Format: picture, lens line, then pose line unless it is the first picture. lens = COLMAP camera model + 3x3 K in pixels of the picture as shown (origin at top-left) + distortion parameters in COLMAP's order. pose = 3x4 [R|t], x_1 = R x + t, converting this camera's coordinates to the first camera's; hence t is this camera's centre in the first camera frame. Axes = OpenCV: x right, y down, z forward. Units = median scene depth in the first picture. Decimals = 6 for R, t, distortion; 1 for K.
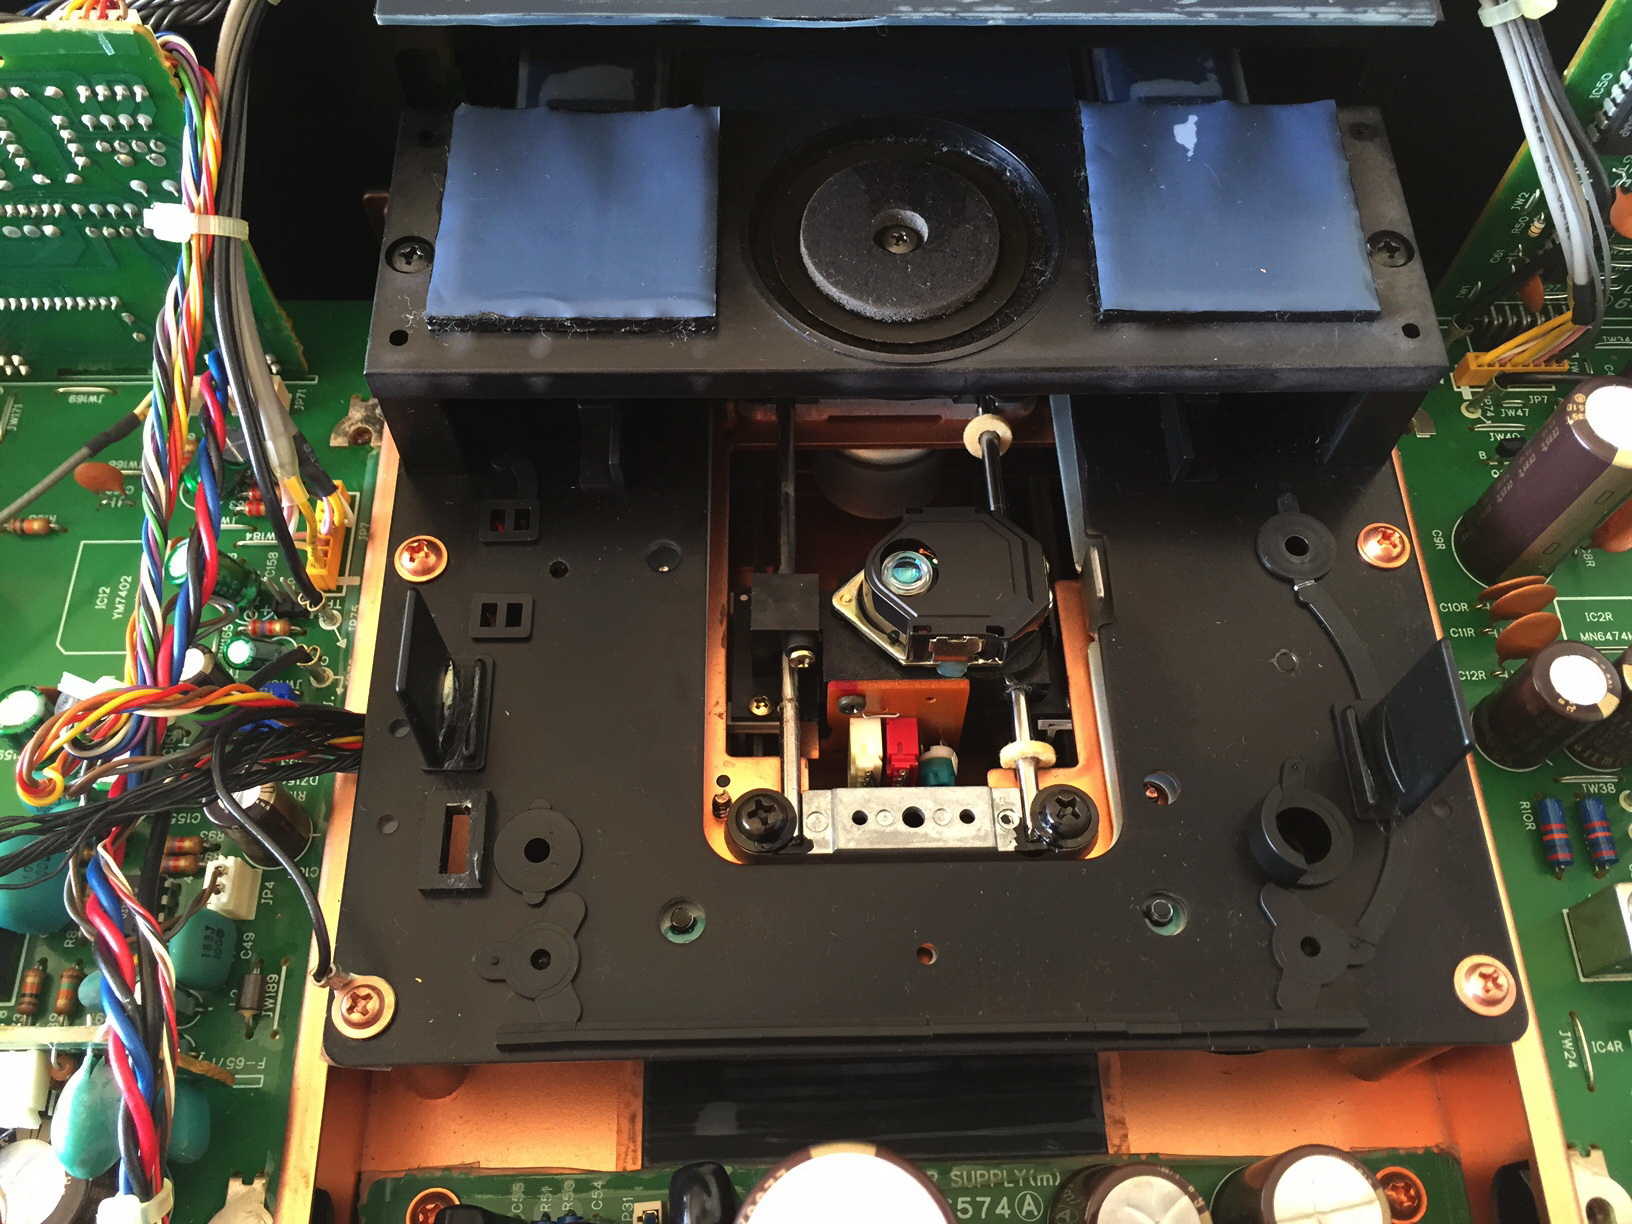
lens RADIAL K [[1455.9, 0, 816.0], [0, 1455.9, 612.0], [0, 0, 1]] dist [0.064744, -0.139481]
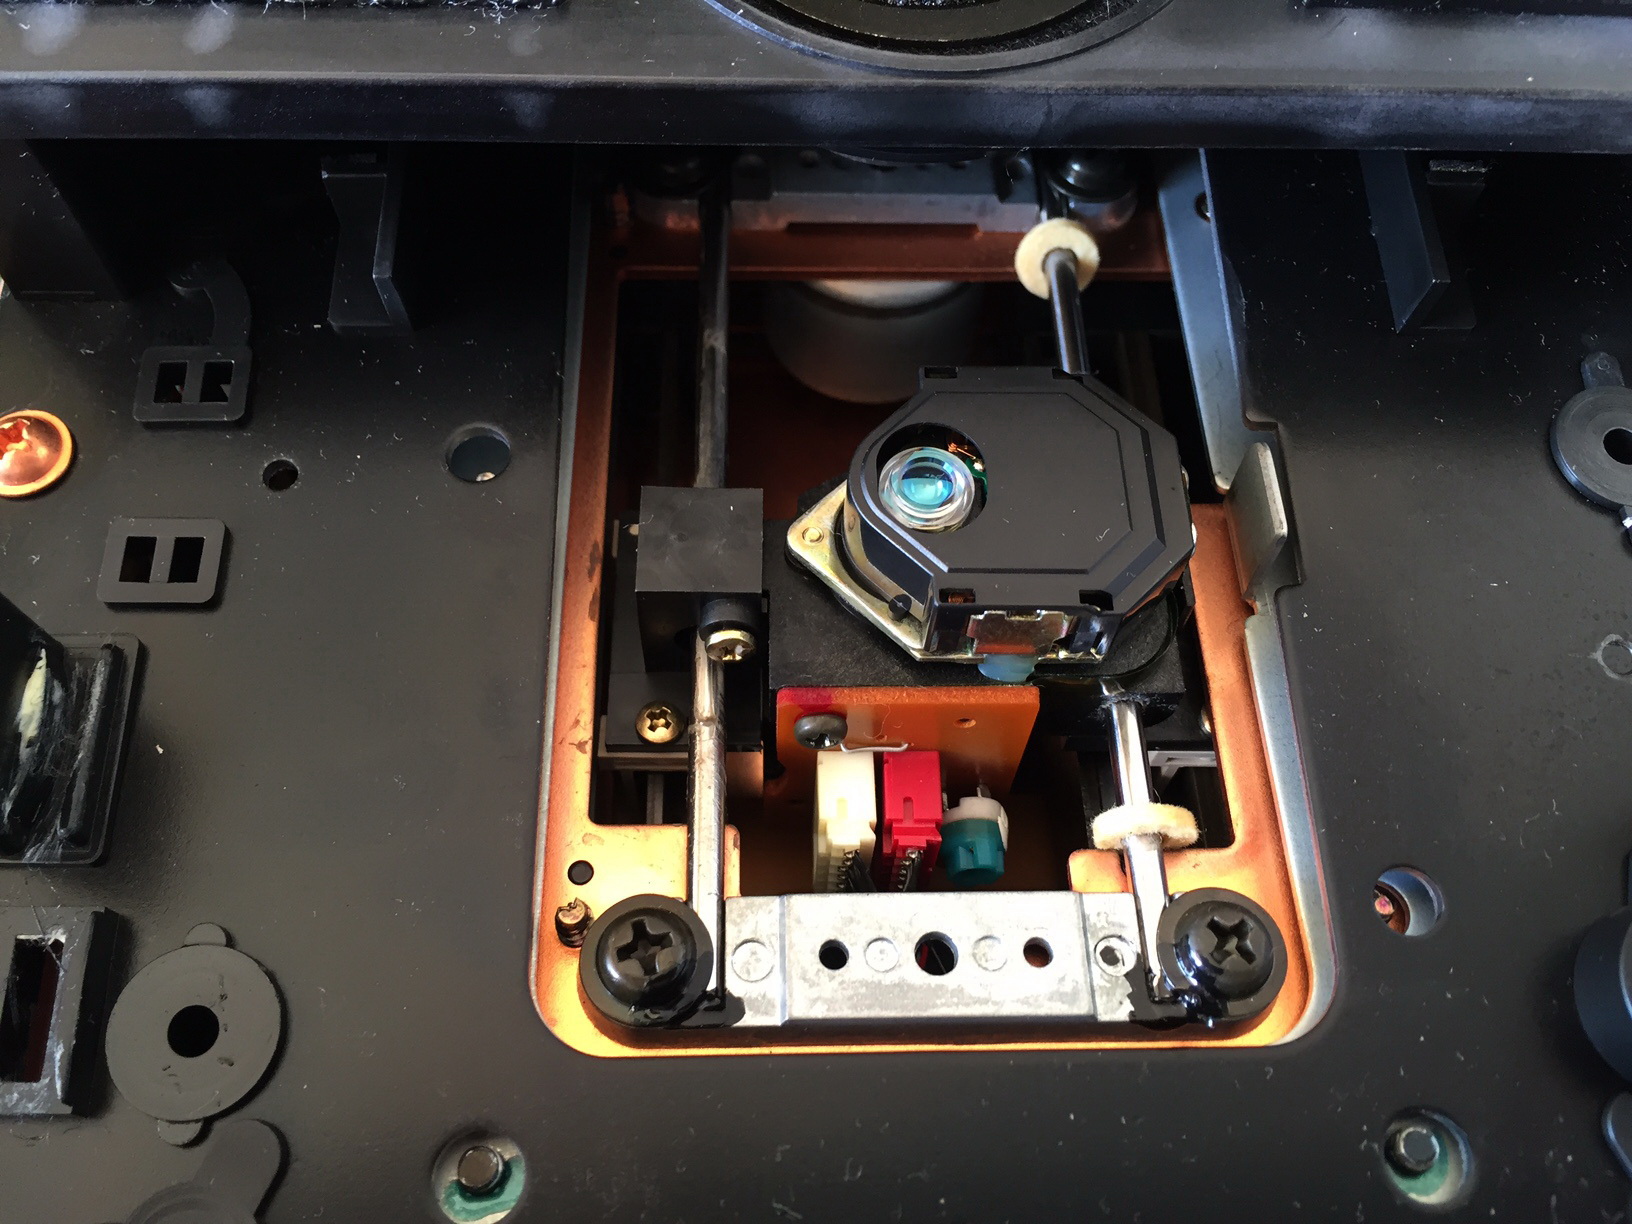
lens RADIAL K [[1398.5, 0, 807.4], [0, 1398.5, 602.9], [0, 0, 1]] dist [0.061411, -0.120086]
pose [[0.999888, 0.008824, 0.012053, 0.012796], [-0.009415, 0.998711, 0.049881, -0.009898], [-0.011597, -0.049989, 0.998682, 0.483823]]
